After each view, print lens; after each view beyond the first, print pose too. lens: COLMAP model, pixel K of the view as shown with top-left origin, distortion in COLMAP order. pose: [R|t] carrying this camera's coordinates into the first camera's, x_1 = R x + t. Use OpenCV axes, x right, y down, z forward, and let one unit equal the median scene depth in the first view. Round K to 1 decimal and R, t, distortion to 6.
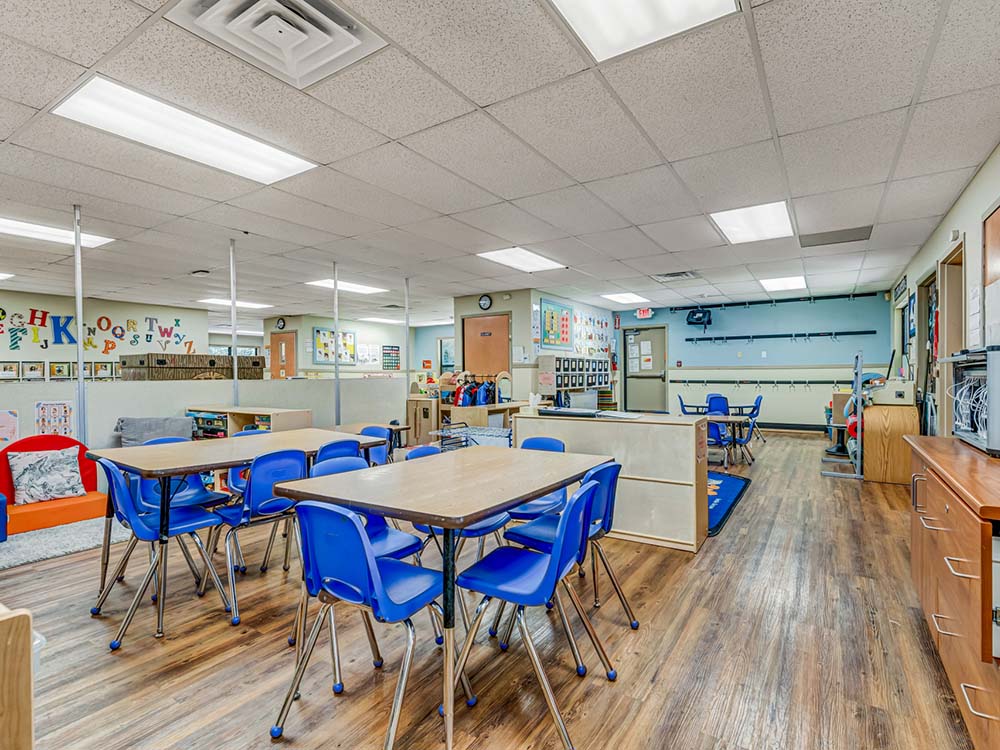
lens RADIAL K [[504.0, 0, 500.0], [0, 504.0, 375.0], [0, 0, 1]] dist [0.053151, -0.000409]
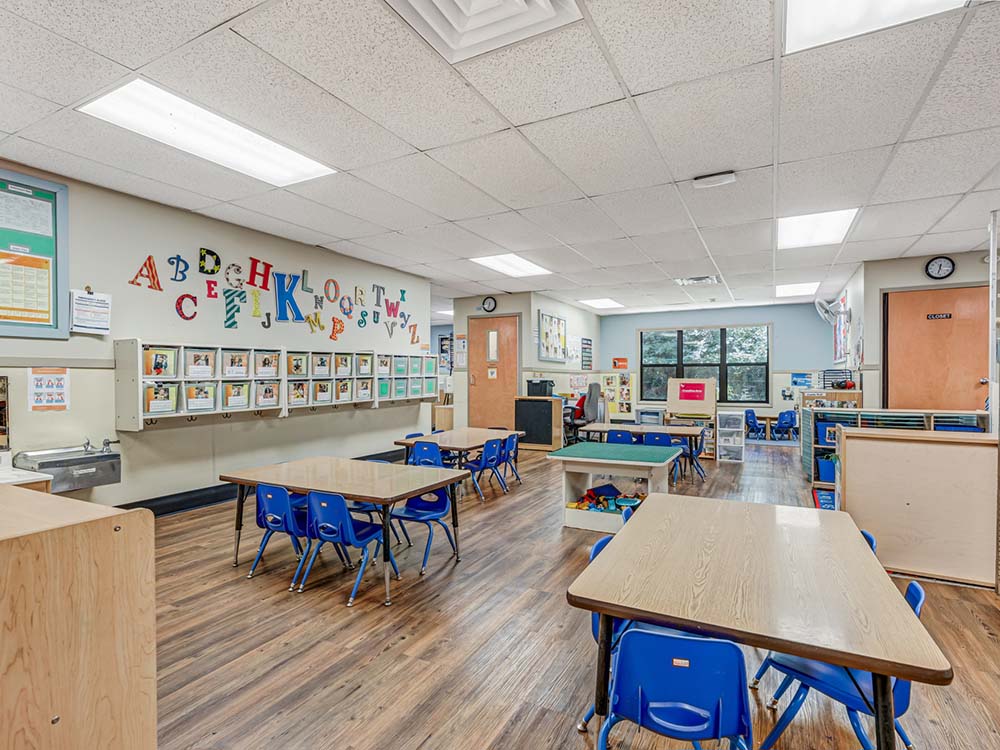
lens RADIAL K [[460.5, 0, 500.0], [0, 460.5, 375.0], [0, 0, 1]] dist [-0.024592, -0.000029]
pose [[0.997991, 0.015946, 0.061319, -0.558242], [-0.016291, 0.999854, 0.005133, -0.004926], [-0.061228, -0.006122, 0.998105, 0.419715]]
